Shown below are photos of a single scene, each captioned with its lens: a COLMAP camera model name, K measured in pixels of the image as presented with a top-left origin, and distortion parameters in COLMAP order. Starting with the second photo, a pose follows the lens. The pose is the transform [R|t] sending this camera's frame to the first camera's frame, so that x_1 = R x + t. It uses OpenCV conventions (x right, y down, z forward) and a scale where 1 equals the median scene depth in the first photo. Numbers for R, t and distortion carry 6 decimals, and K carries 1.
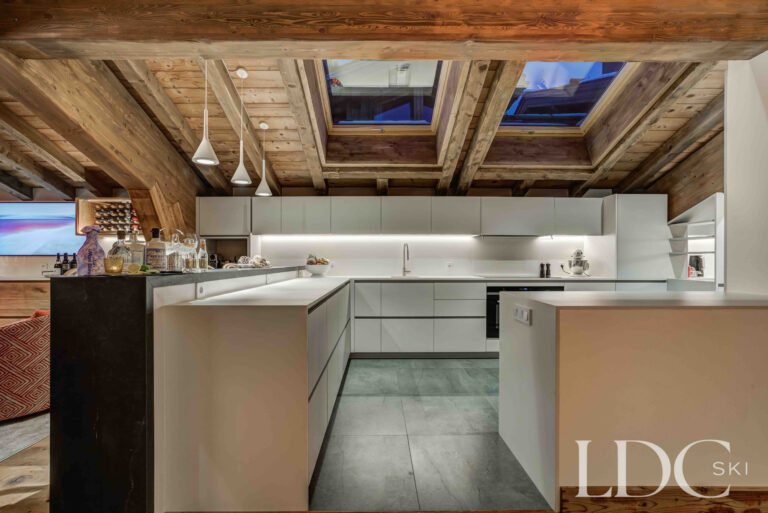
lens RADIAL K [[343.2, 0, 384.0], [0, 343.2, 256.5], [0, 0, 1]] dist [-0.000662, 0.000224]
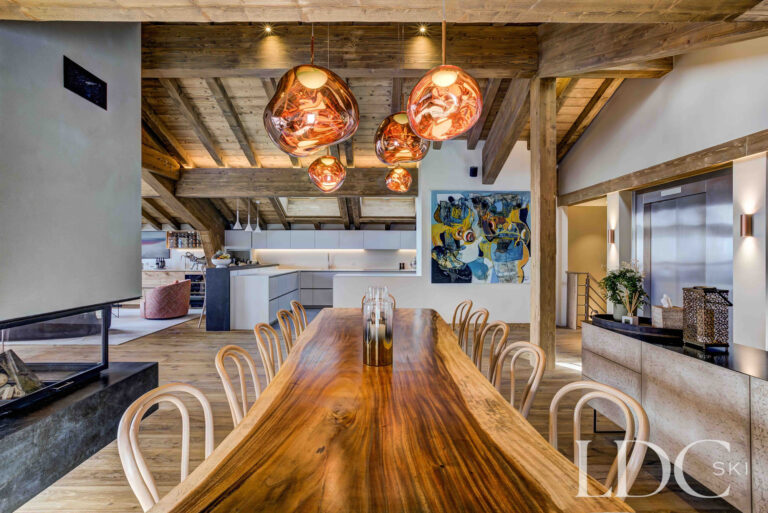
lens RADIAL K [[343.2, 0, 384.0], [0, 343.2, 256.5], [0, 0, 1]] dist [-0.000662, 0.000224]
pose [[0.999924, 0.001342, 0.012229, 0.382213], [-0.001547, 0.999858, 0.016803, -0.051805], [-0.012205, -0.016821, 0.999784, -1.069751]]
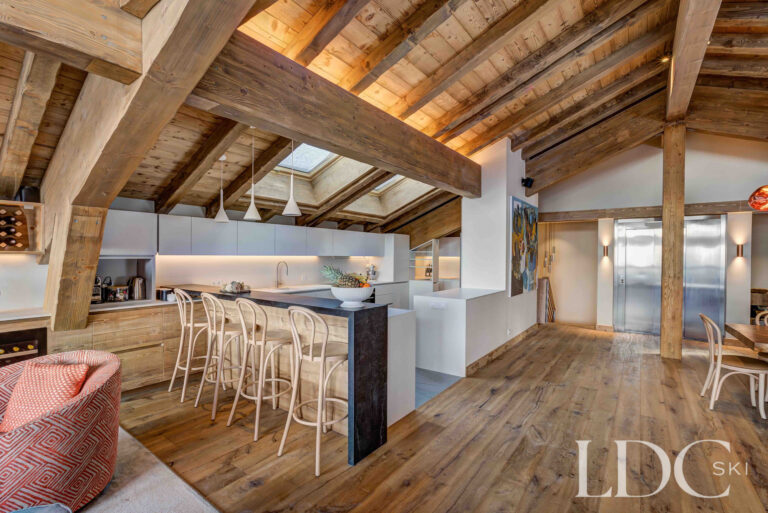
lens RADIAL K [[354.7, 0, 384.0], [0, 354.7, 256.5], [0, 0, 1]] dist [-0.002873, -0.000449]
pose [[0.603759, 0.003112, 0.797160, -0.768810], [-0.015192, 0.999856, 0.007603, -0.075783], [-0.797022, -0.016701, 0.603720, -0.050138]]
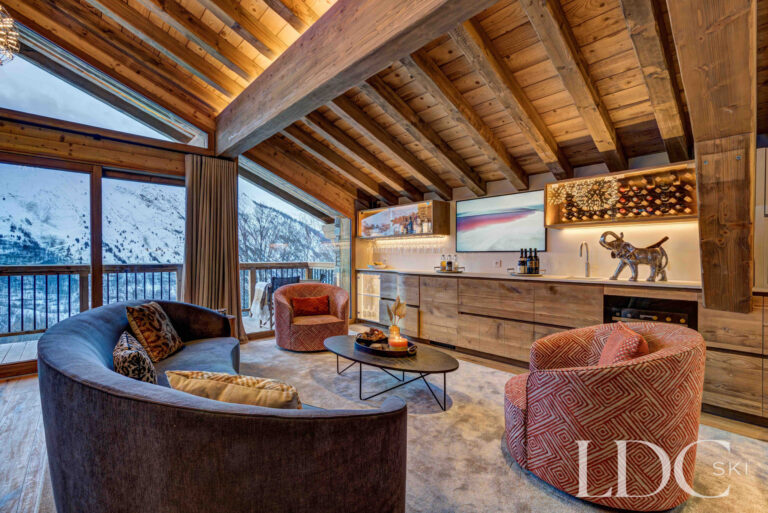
lens RADIAL K [[343.2, 0, 384.0], [0, 343.2, 256.5], [0, 0, 1]] dist [-0.000662, 0.000224]
pose [[0.672311, 0.005914, -0.740246, -0.534095], [0.002344, 0.999946, 0.010117, 0.000651], [0.740265, -0.008537, 0.672261, 0.137643]]
